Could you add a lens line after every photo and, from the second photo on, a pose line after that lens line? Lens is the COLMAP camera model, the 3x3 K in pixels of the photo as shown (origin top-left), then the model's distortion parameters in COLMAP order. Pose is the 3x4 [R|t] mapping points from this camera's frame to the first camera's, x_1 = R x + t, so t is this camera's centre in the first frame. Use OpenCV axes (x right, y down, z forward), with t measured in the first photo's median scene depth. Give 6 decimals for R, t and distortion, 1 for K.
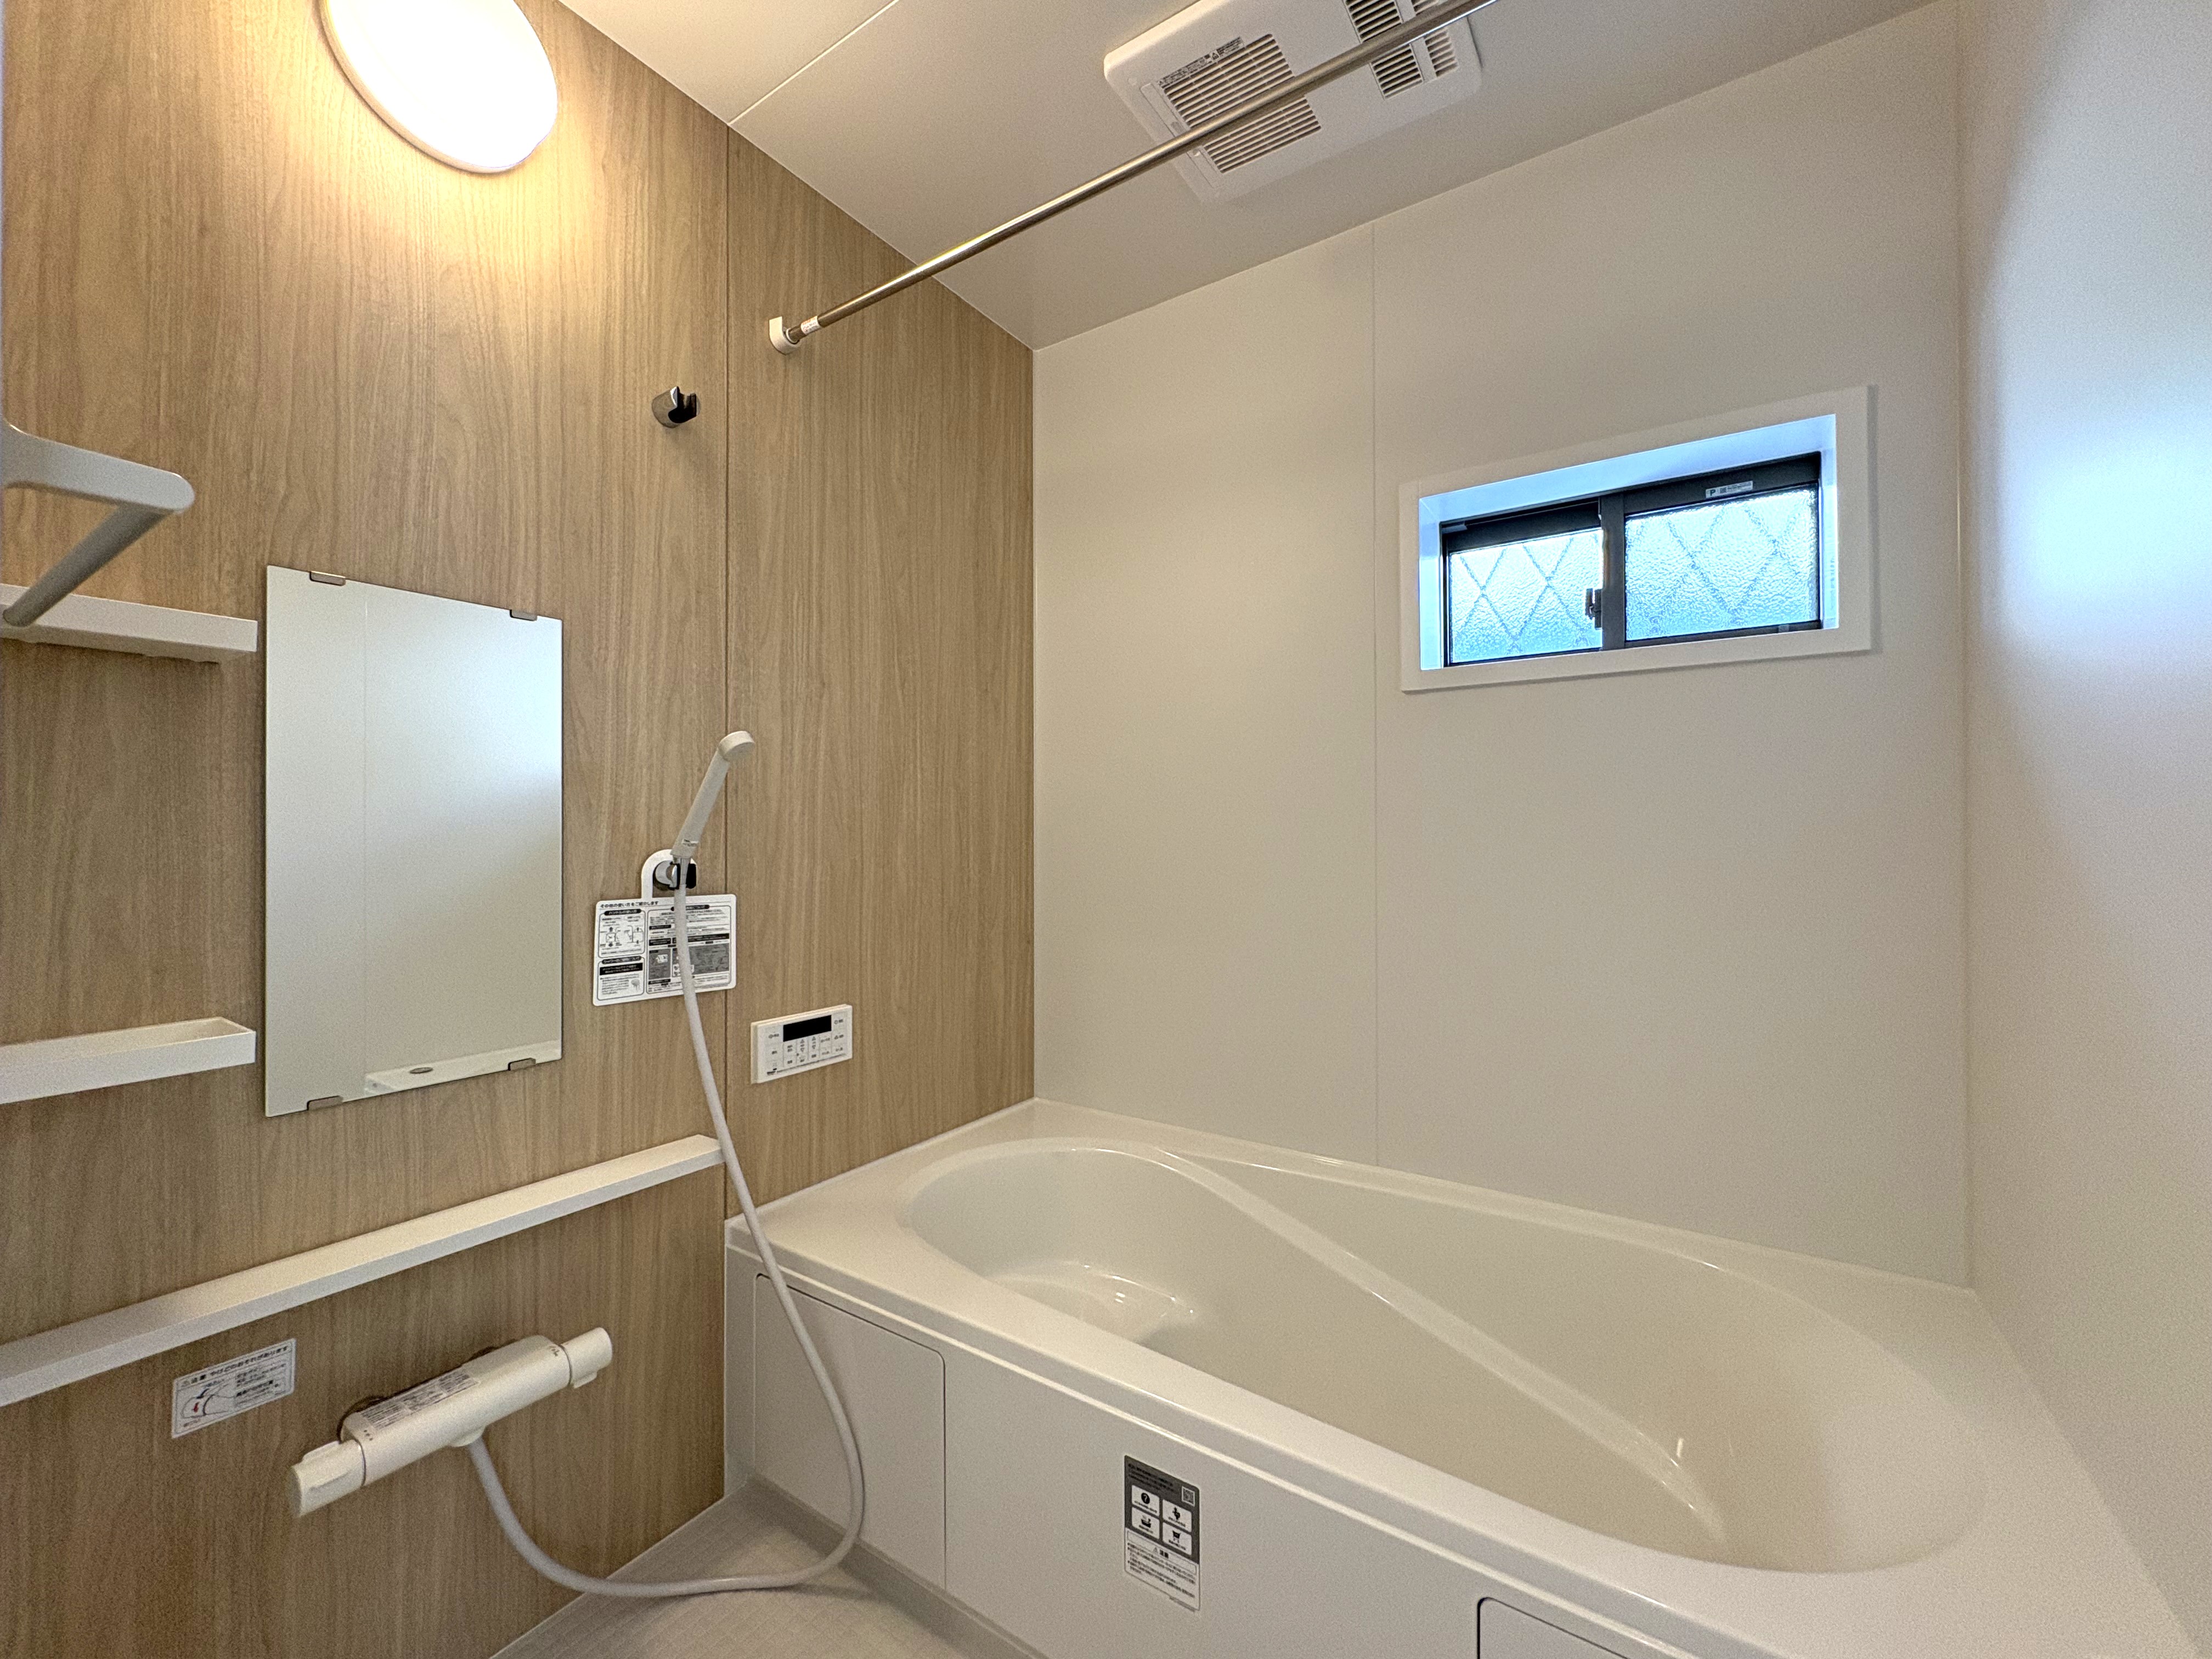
lens RADIAL K [[889.4, 0, 1098.9], [0, 889.4, 818.7], [0, 0, 1]] dist [0.001044, -0.000083]
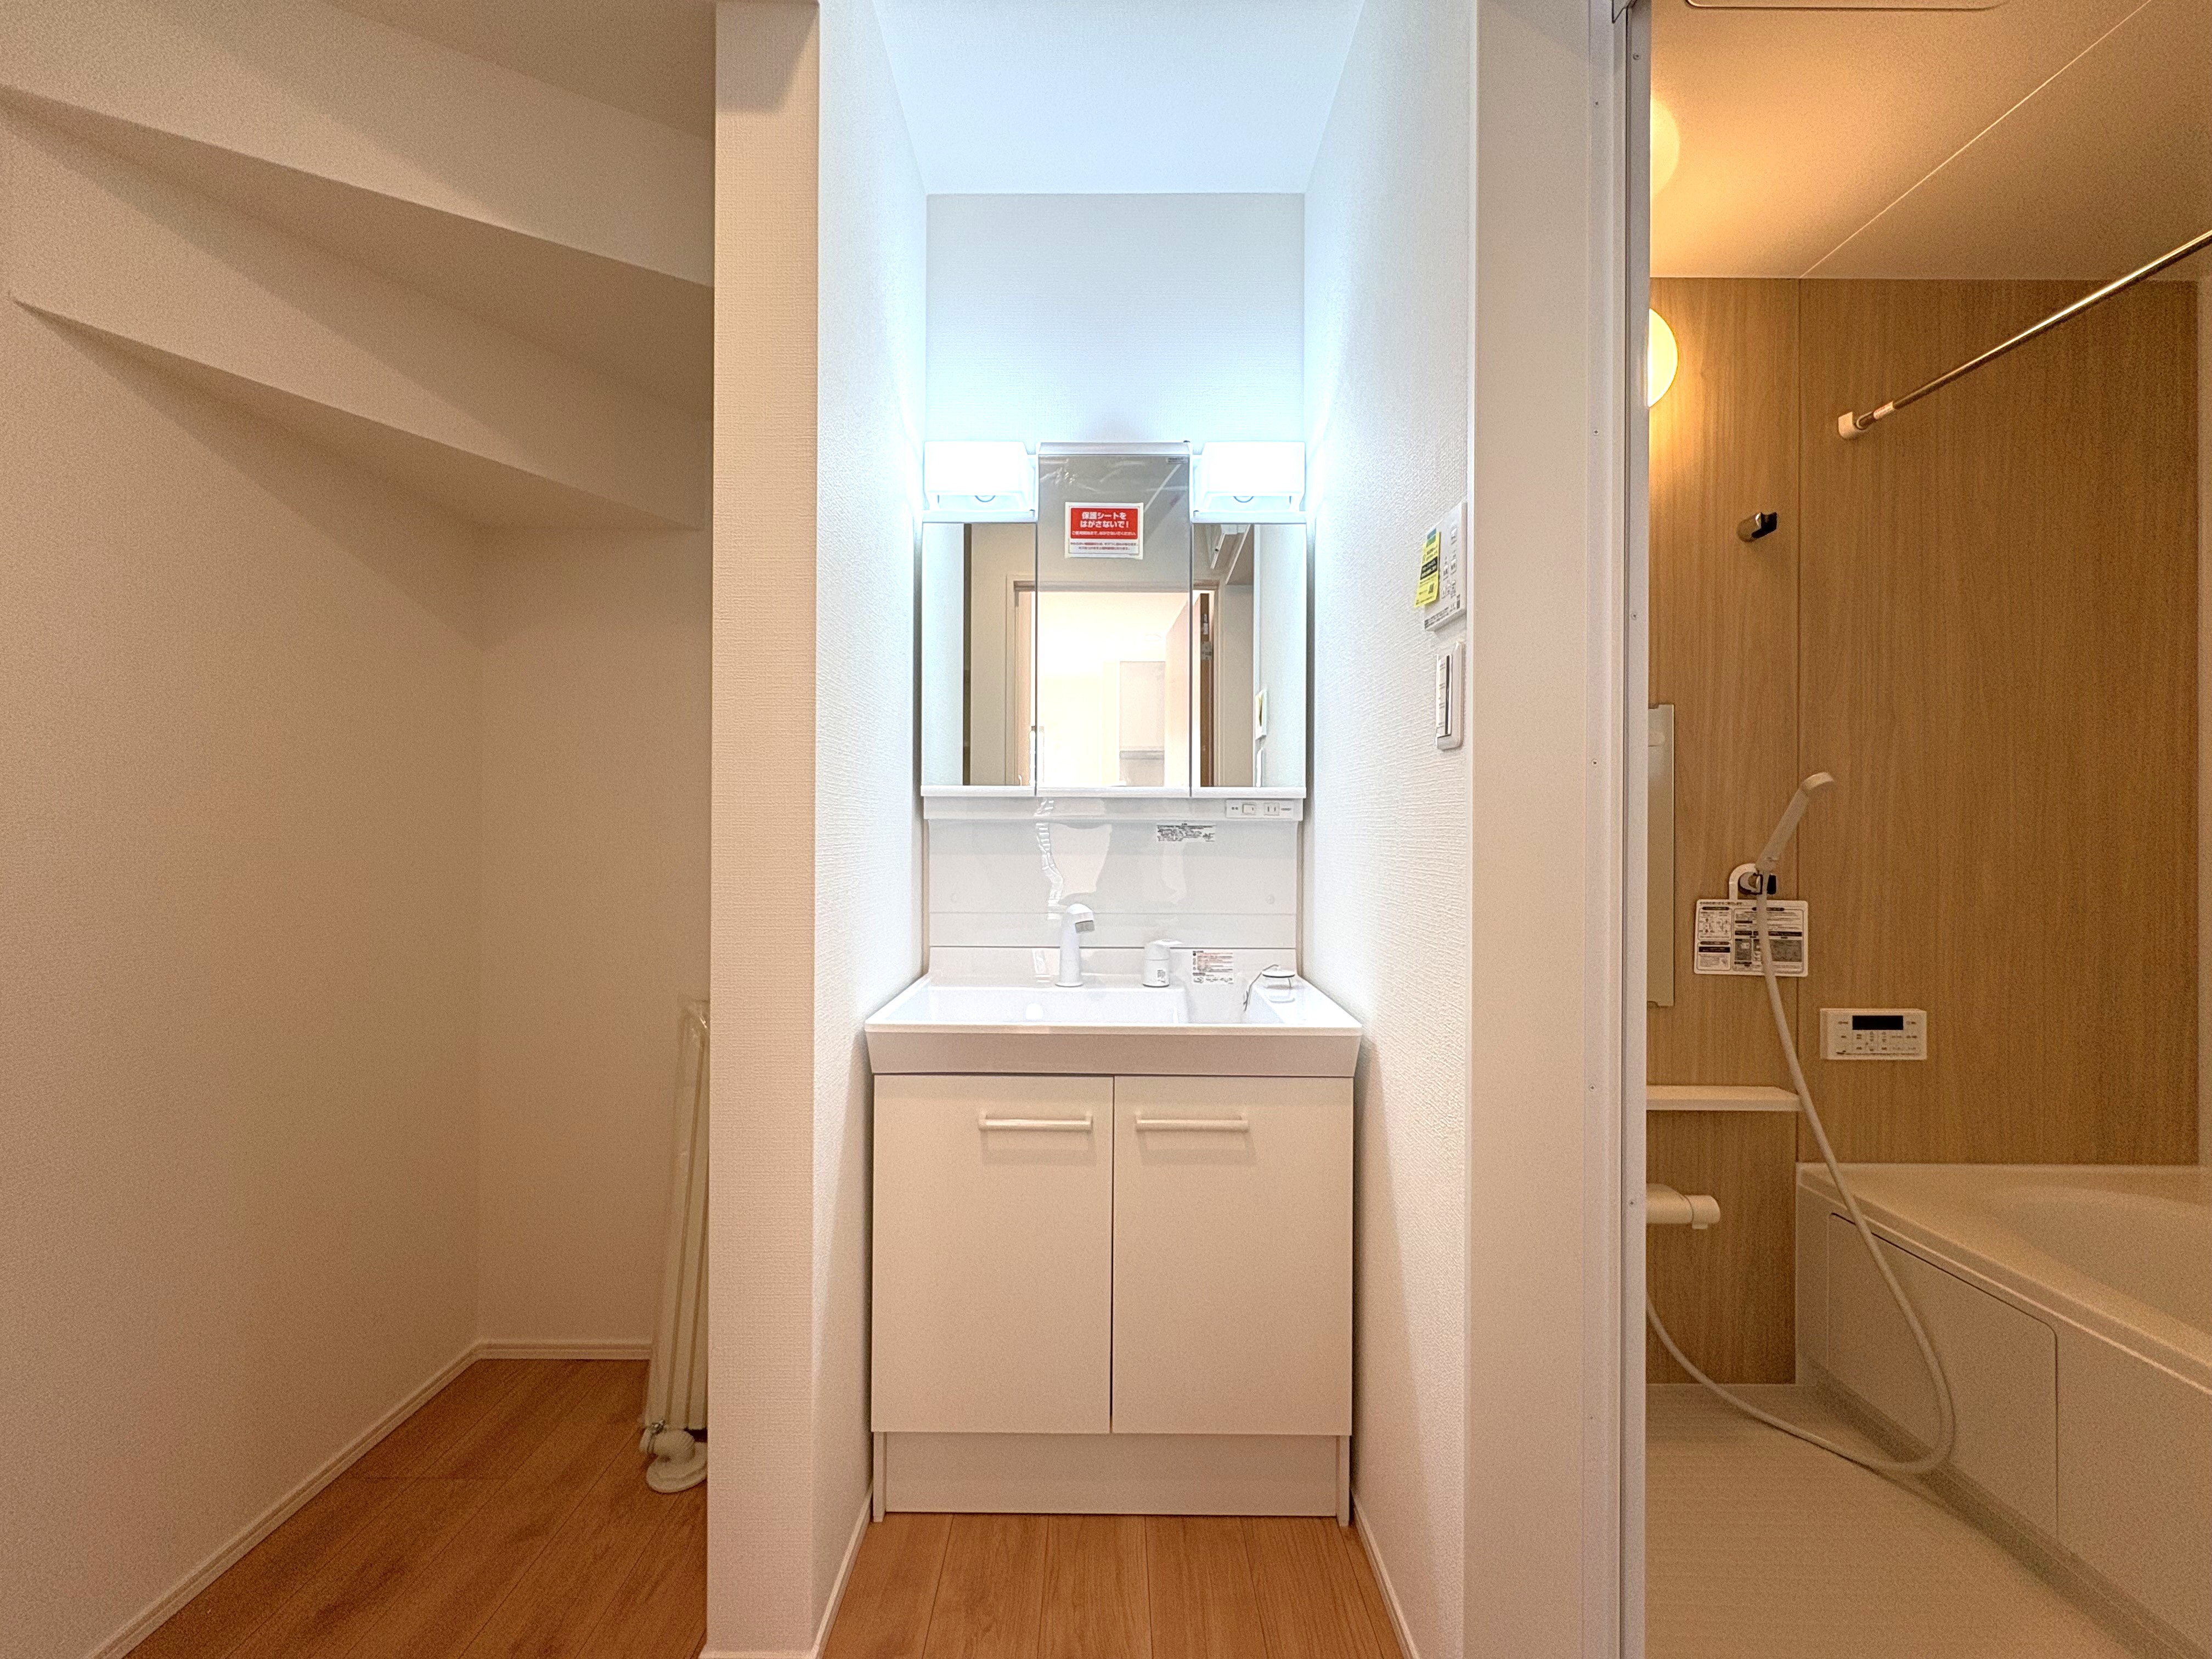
lens RADIAL K [[882.6, 0, 1106.0], [0, 882.6, 829.5], [0, 0, 1]] dist [0.005759, -0.003181]
pose [[0.559506, 0.002750, -0.828821, 0.066720], [0.010734, 0.999887, 0.010564, -0.039775], [0.828757, -0.014807, 0.559413, -0.518760]]
